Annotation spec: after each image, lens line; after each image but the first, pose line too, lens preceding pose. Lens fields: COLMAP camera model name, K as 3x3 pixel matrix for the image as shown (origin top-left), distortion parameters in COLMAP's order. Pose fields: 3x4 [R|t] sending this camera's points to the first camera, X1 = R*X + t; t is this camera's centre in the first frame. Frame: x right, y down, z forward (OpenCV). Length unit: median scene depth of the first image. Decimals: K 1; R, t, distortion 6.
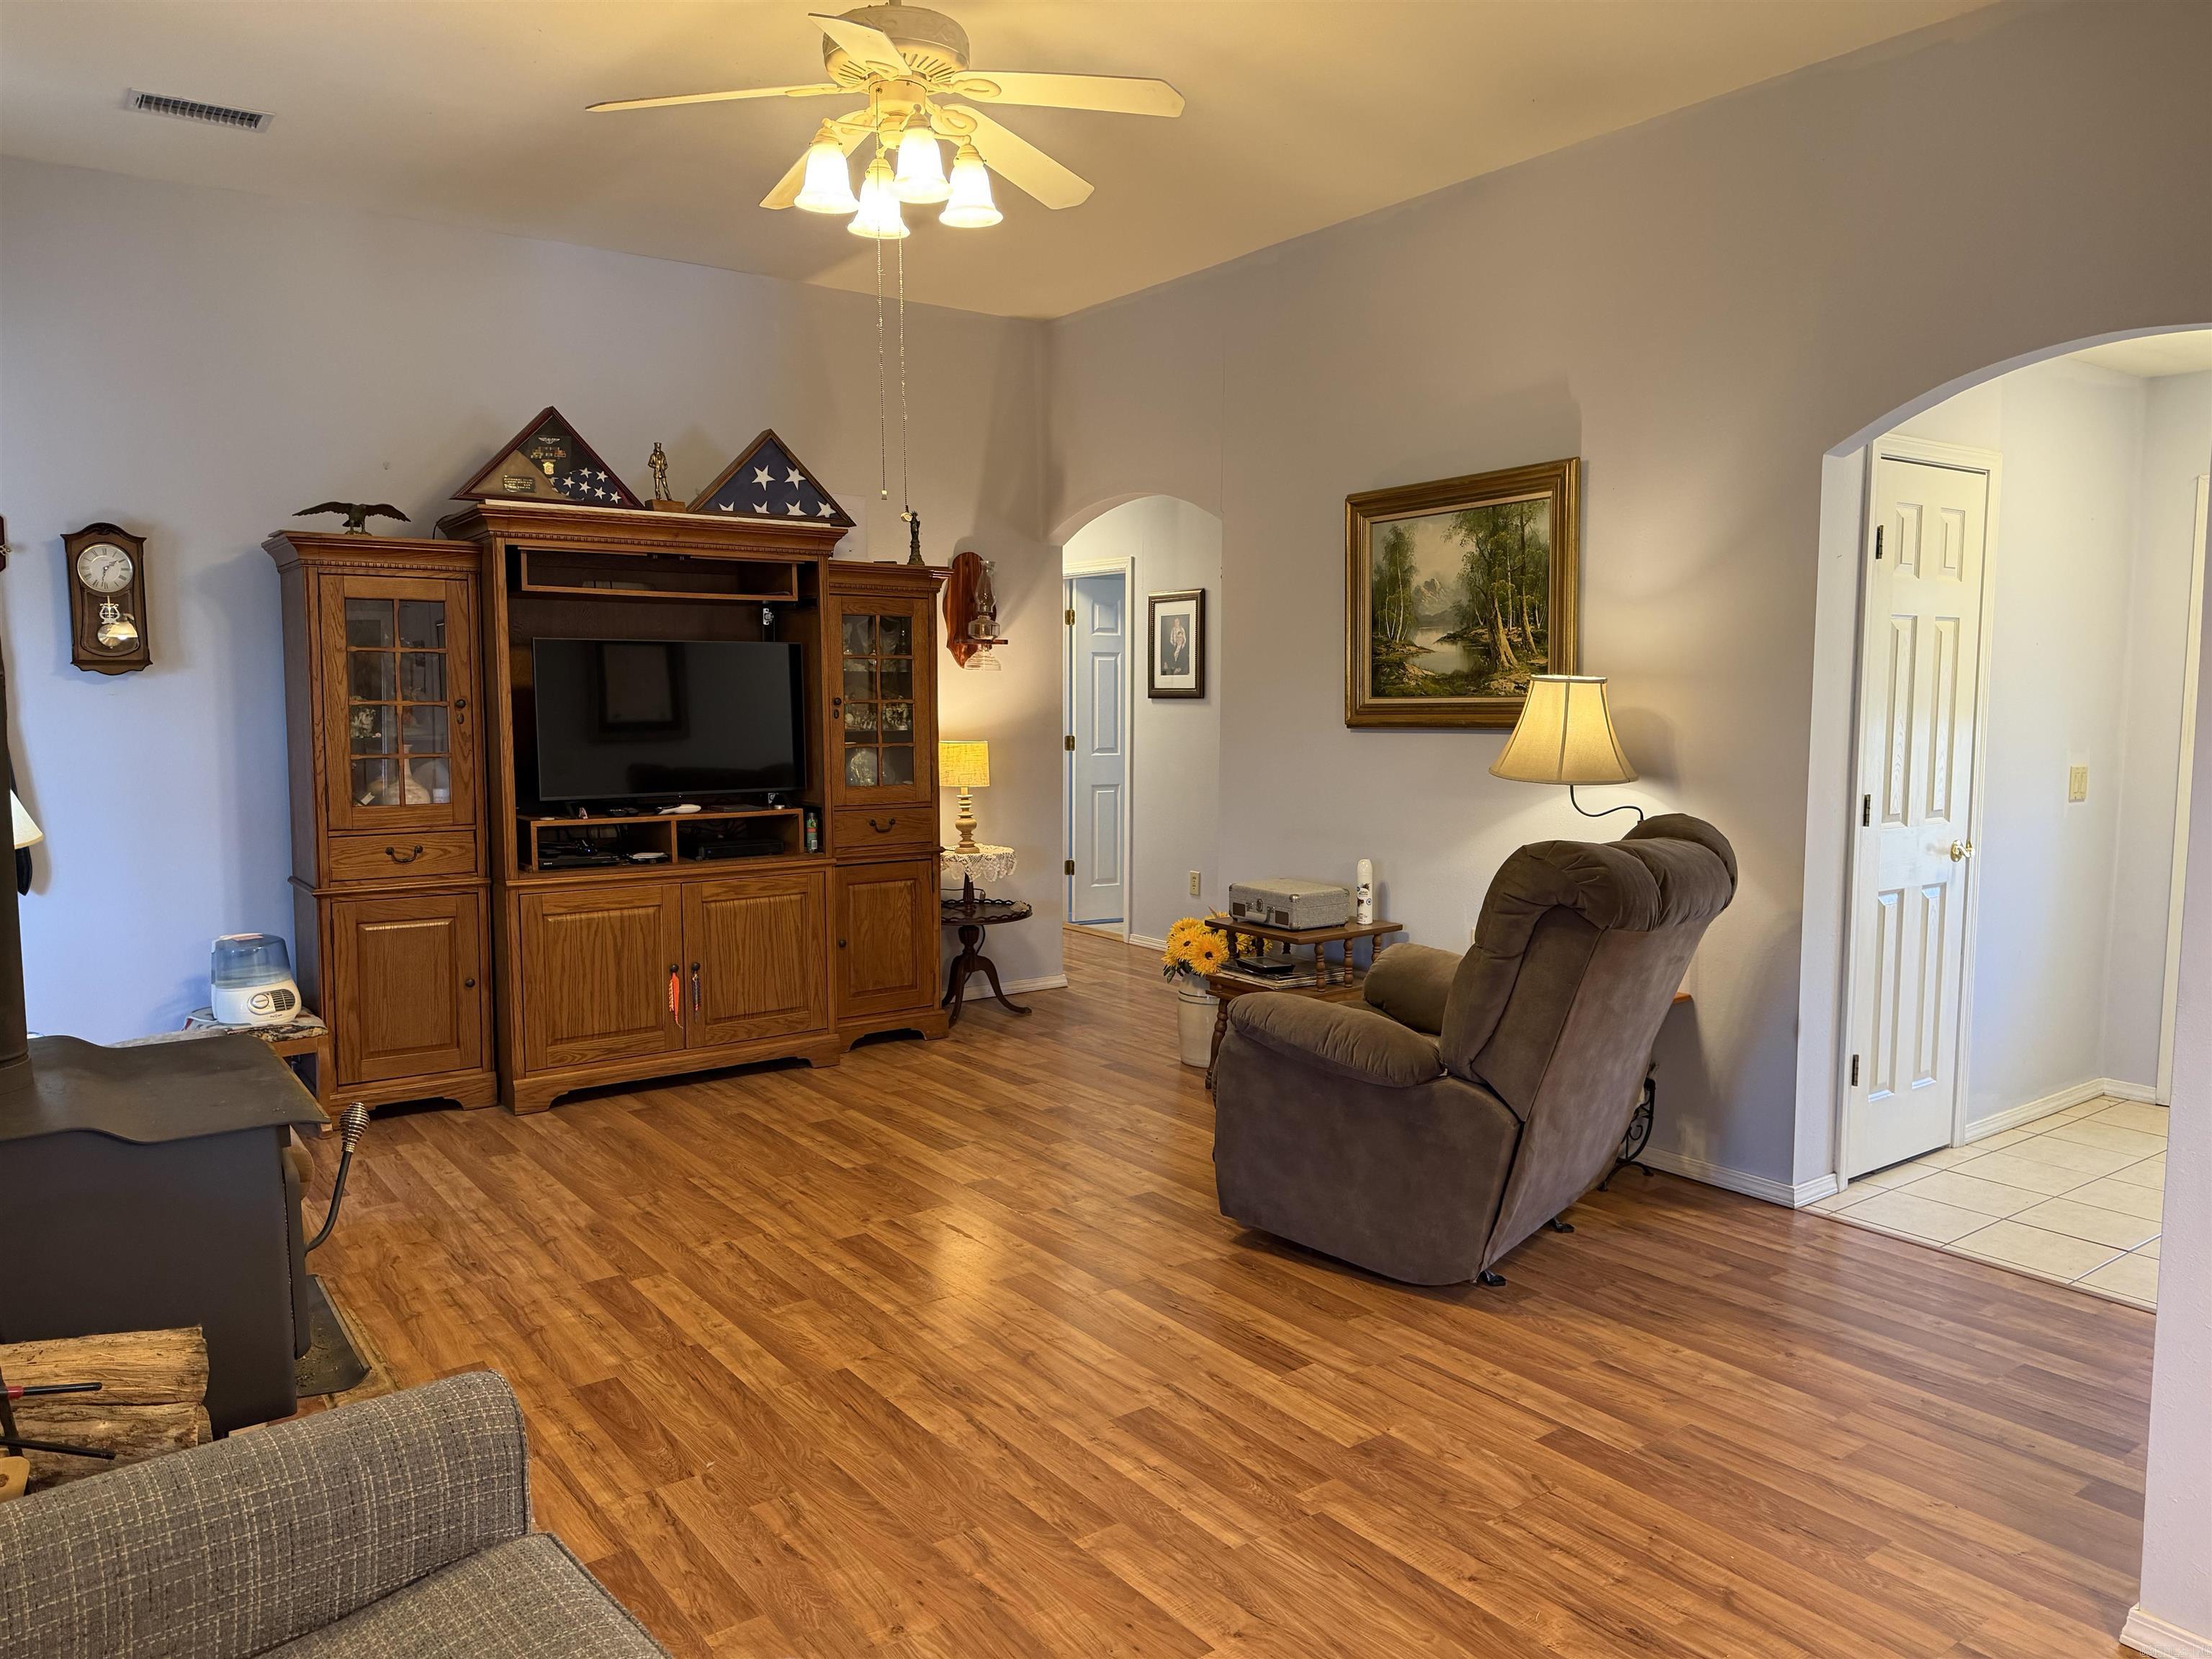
lens RADIAL K [[1567.3, 0, 1118.2], [0, 1567.3, 825.3], [0, 0, 1]] dist [0.056089, -0.042892]
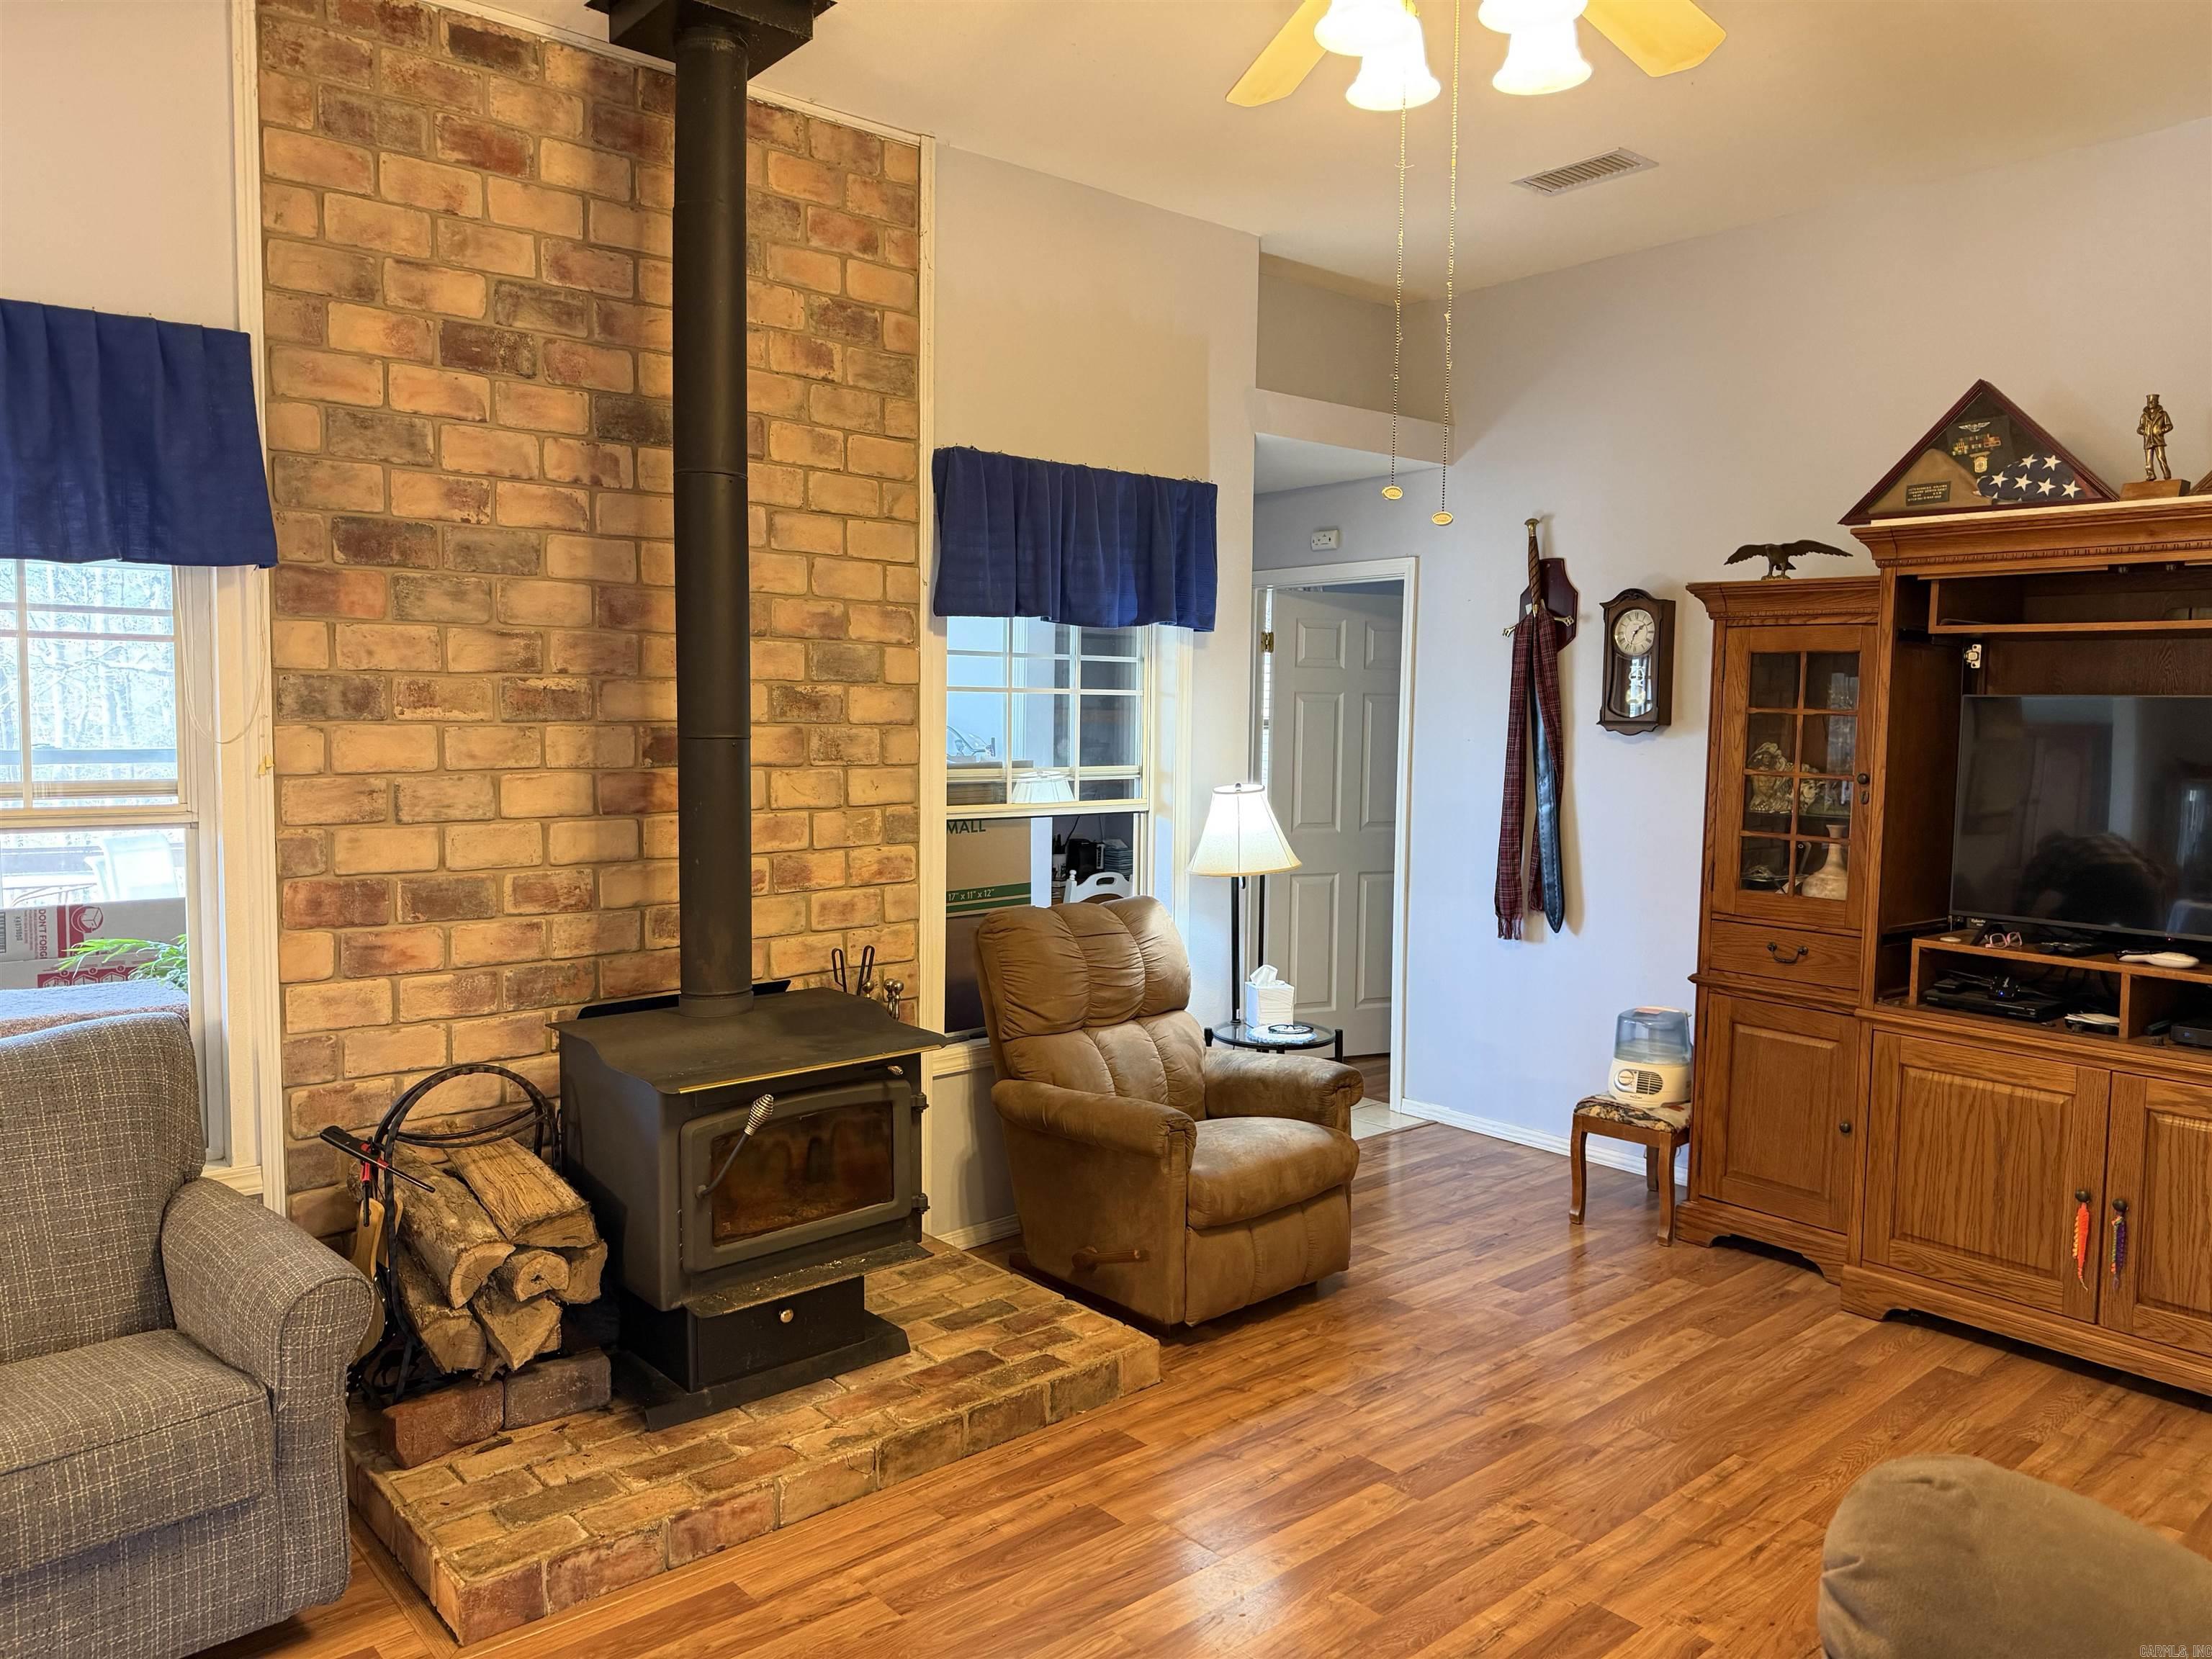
lens RADIAL K [[1570.5, 0, 1108.1], [0, 1570.5, 821.0], [0, 0, 1]] dist [-0.003815, -0.000895]
pose [[0.082943, 0.071883, -0.993958, 0.343372], [-0.111210, 0.991833, 0.062449, -0.063568], [0.990330, 0.105359, 0.090259, 0.560085]]
